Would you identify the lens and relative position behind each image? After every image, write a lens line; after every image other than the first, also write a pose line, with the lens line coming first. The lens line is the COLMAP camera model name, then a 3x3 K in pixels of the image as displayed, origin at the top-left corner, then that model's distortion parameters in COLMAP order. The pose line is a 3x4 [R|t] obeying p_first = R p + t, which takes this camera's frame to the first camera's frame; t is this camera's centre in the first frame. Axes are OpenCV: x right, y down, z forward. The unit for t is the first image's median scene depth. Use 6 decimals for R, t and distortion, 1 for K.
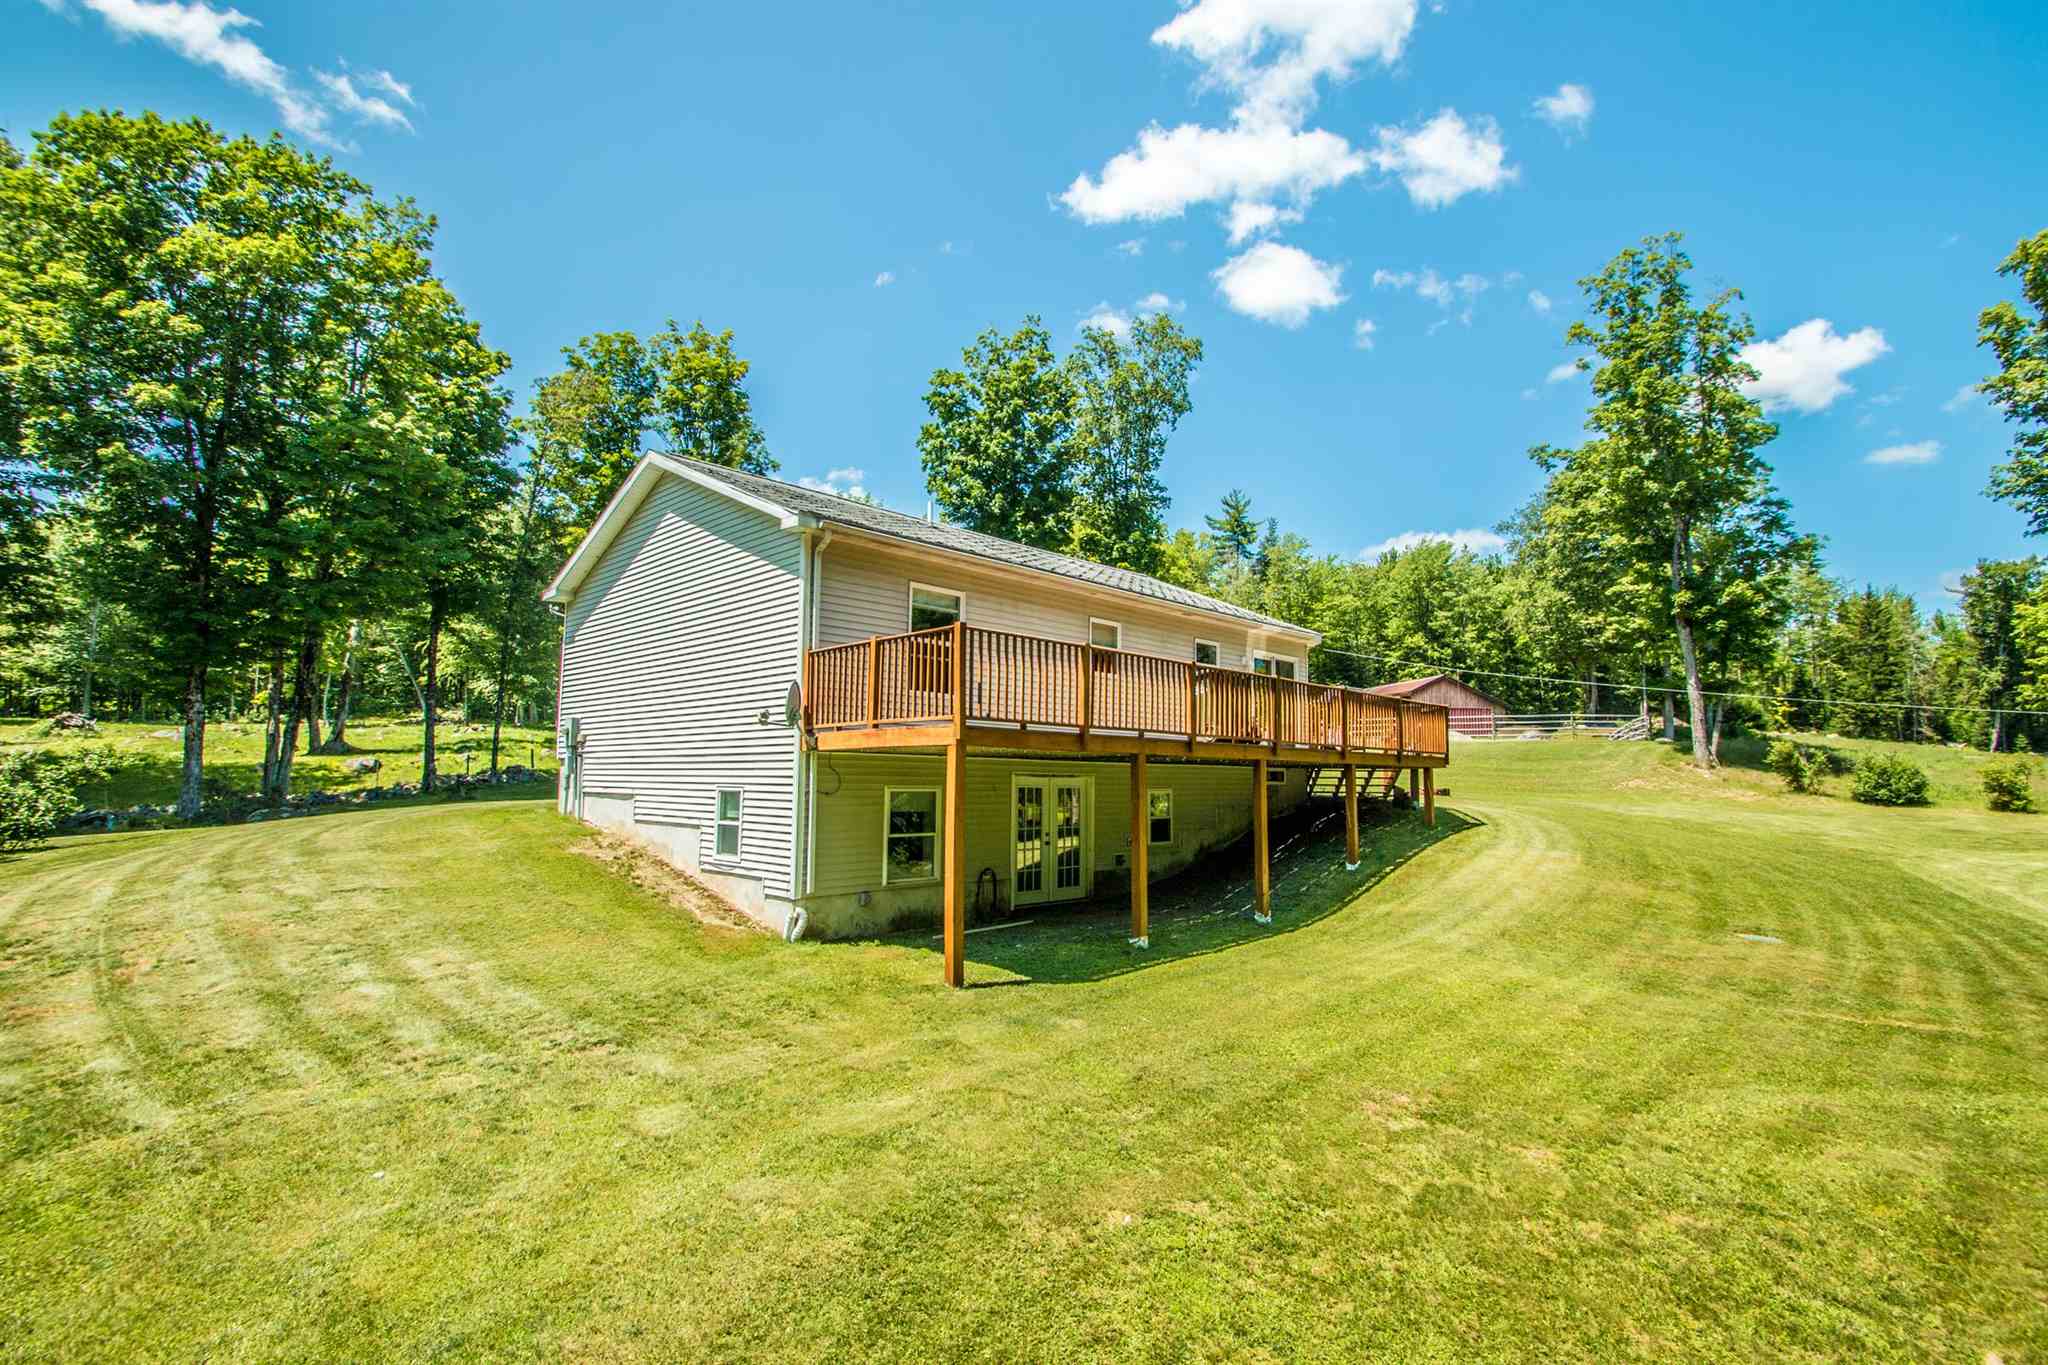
lens RADIAL K [[963.8, 0, 1053.7], [0, 963.8, 693.3], [0, 0, 1]] dist [-0.005721, -0.000617]
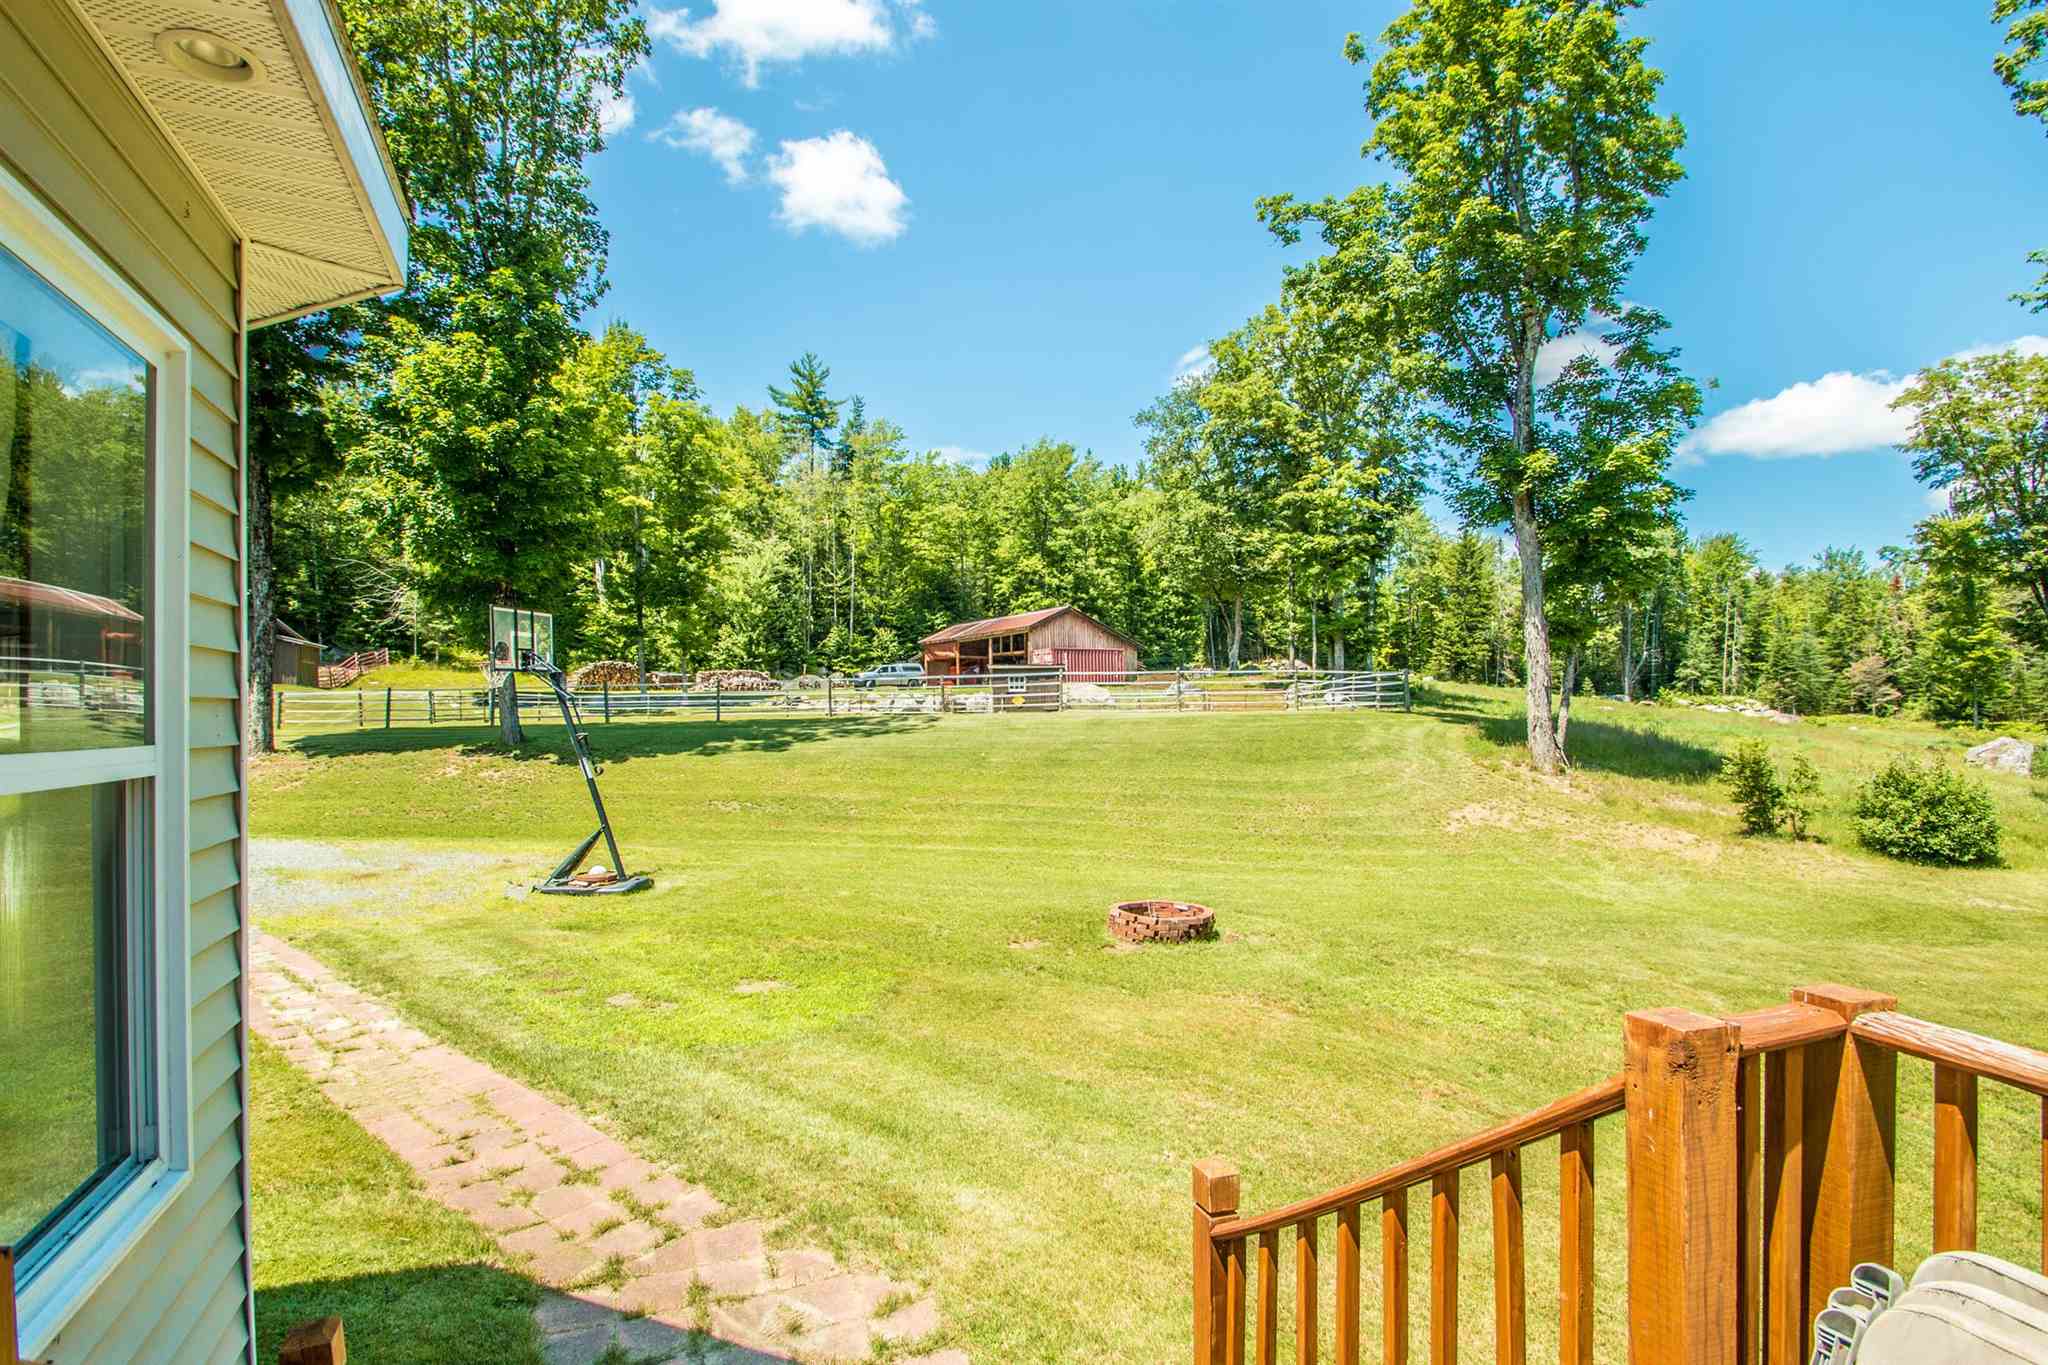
lens RADIAL K [[963.8, 0, 1053.7], [0, 963.8, 693.3], [0, 0, 1]] dist [-0.005721, -0.000617]
pose [[0.920961, -0.012275, 0.389461, 0.076618], [-0.015264, 0.997600, 0.067537, -0.001052], [-0.389355, -0.068144, 0.918564, 0.243228]]
